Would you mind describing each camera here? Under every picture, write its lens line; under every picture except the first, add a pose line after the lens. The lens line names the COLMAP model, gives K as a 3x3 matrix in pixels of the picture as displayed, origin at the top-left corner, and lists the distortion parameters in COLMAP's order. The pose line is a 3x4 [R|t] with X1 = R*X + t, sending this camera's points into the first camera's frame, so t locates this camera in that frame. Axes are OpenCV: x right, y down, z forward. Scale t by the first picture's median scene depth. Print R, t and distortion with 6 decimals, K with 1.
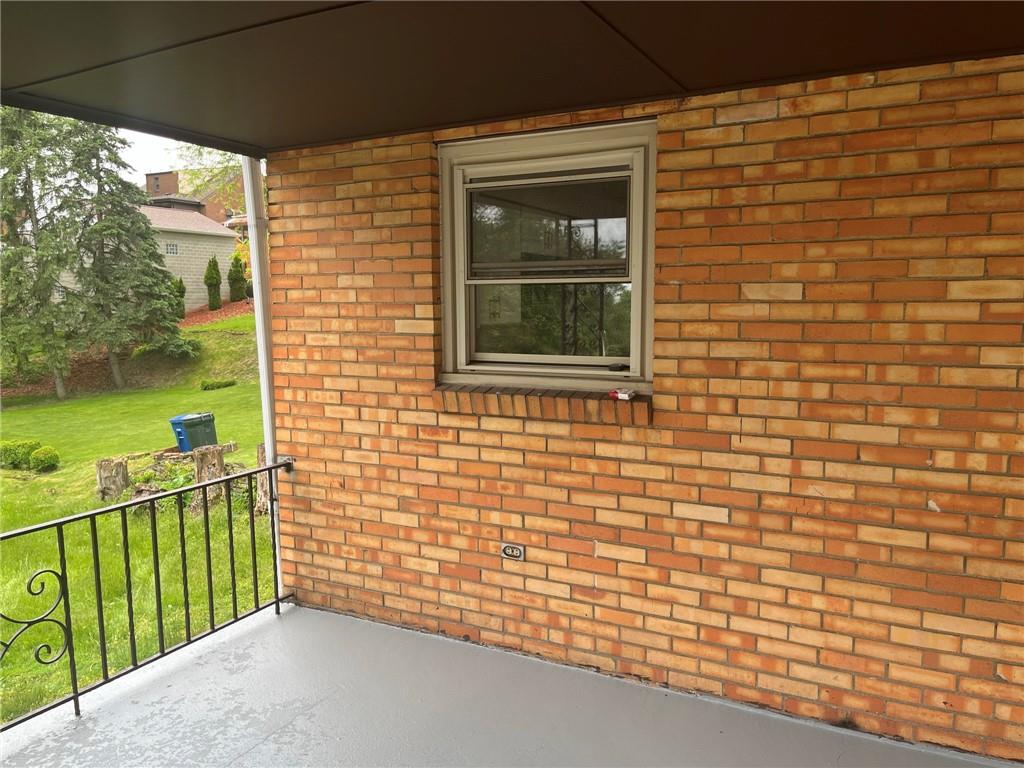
lens RADIAL K [[783.6, 0, 511.5], [0, 783.6, 386.0], [0, 0, 1]] dist [0.068495, -0.080617]
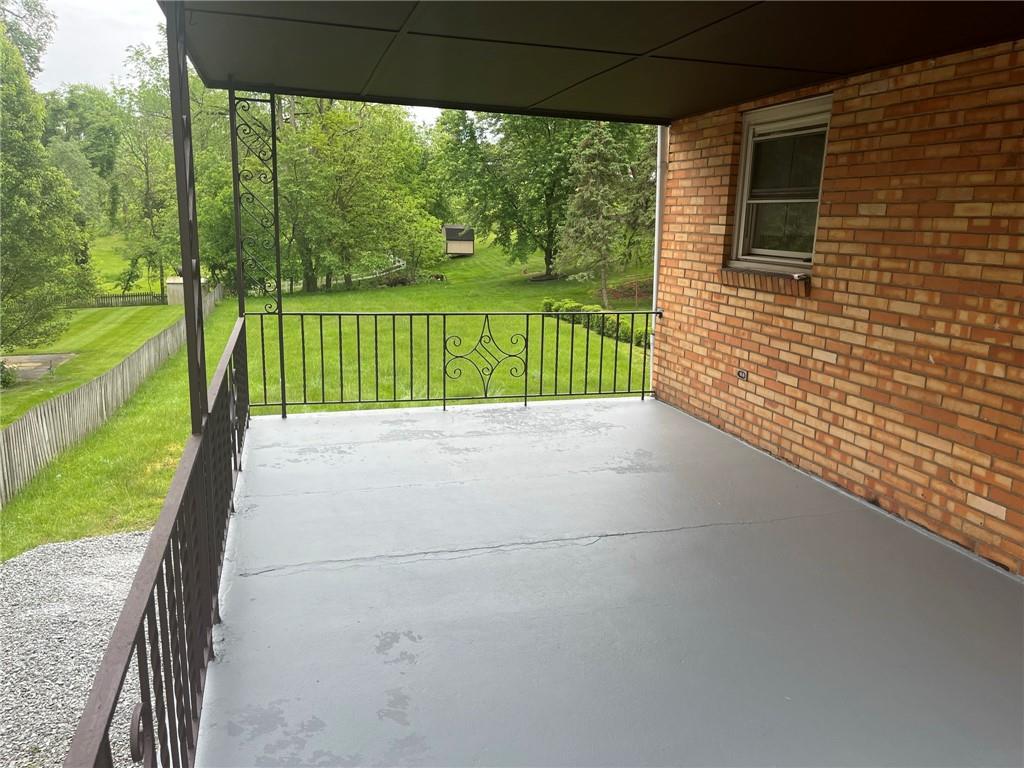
lens RADIAL K [[783.6, 0, 508.2], [0, 783.6, 380.8], [0, 0, 1]] dist [0.068495, -0.080617]
pose [[0.687116, 0.174885, -0.705186, 0.914497], [-0.114875, 0.984540, 0.132233, 0.076112], [0.717409, -0.009851, 0.696582, -0.513290]]
